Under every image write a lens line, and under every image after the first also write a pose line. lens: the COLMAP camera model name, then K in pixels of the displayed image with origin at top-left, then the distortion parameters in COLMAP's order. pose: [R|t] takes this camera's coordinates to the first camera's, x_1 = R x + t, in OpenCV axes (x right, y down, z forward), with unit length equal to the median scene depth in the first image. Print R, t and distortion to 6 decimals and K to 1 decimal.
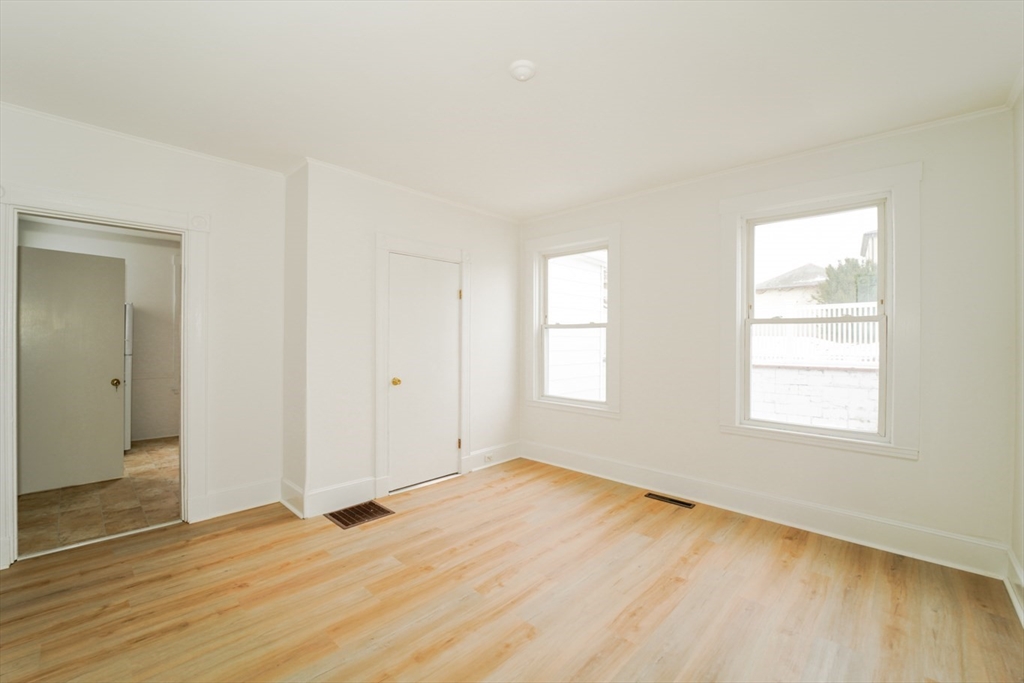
lens RADIAL K [[418.8, 0, 506.9], [0, 418.8, 340.5], [0, 0, 1]] dist [-0.022378, -0.000290]
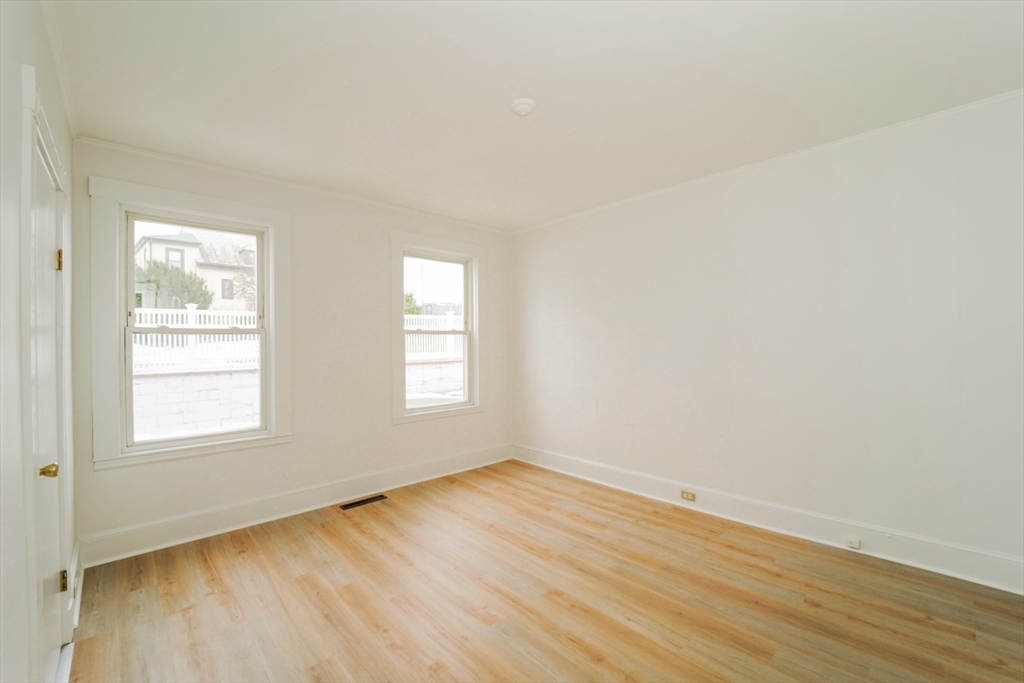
lens RADIAL K [[418.8, 0, 506.9], [0, 418.8, 340.5], [0, 0, 1]] dist [-0.022378, -0.000290]
pose [[0.073036, -0.004107, 0.997321, -0.704062], [0.011024, 0.999934, 0.003310, -0.022394], [-0.997268, 0.010753, 0.073076, 0.637560]]
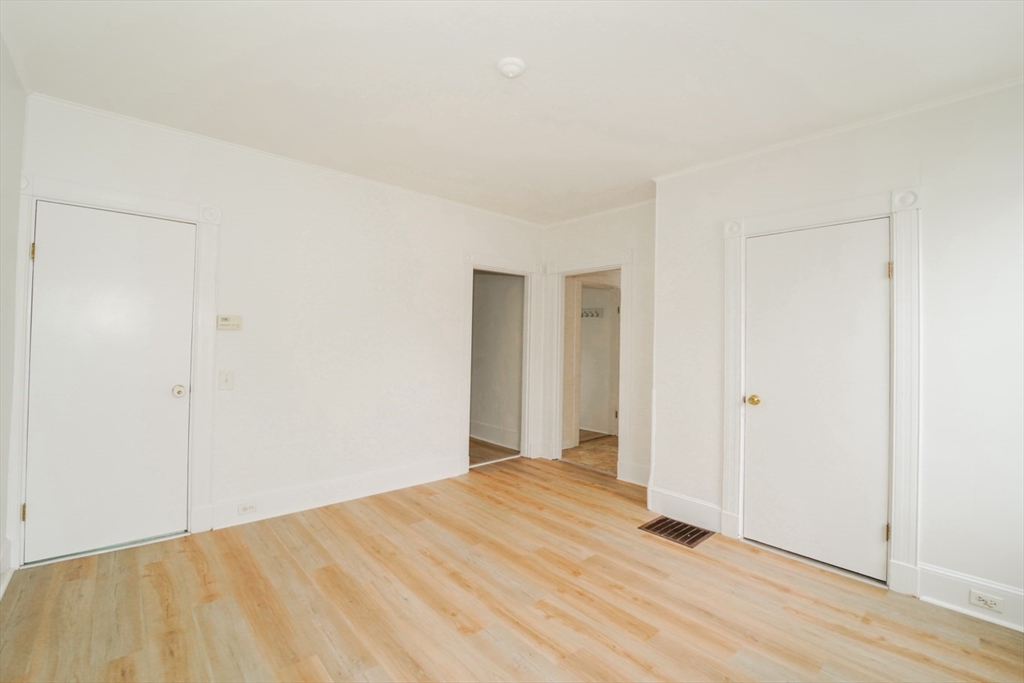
lens RADIAL K [[451.0, 0, 520.0], [0, 451.0, 331.3], [0, 0, 1]] dist [-0.025302, -0.000124]
pose [[-0.068067, -0.025675, -0.997350, 0.706086], [-0.021265, 0.999479, -0.024278, -0.001620], [0.997454, 0.019556, -0.068578, 0.725740]]
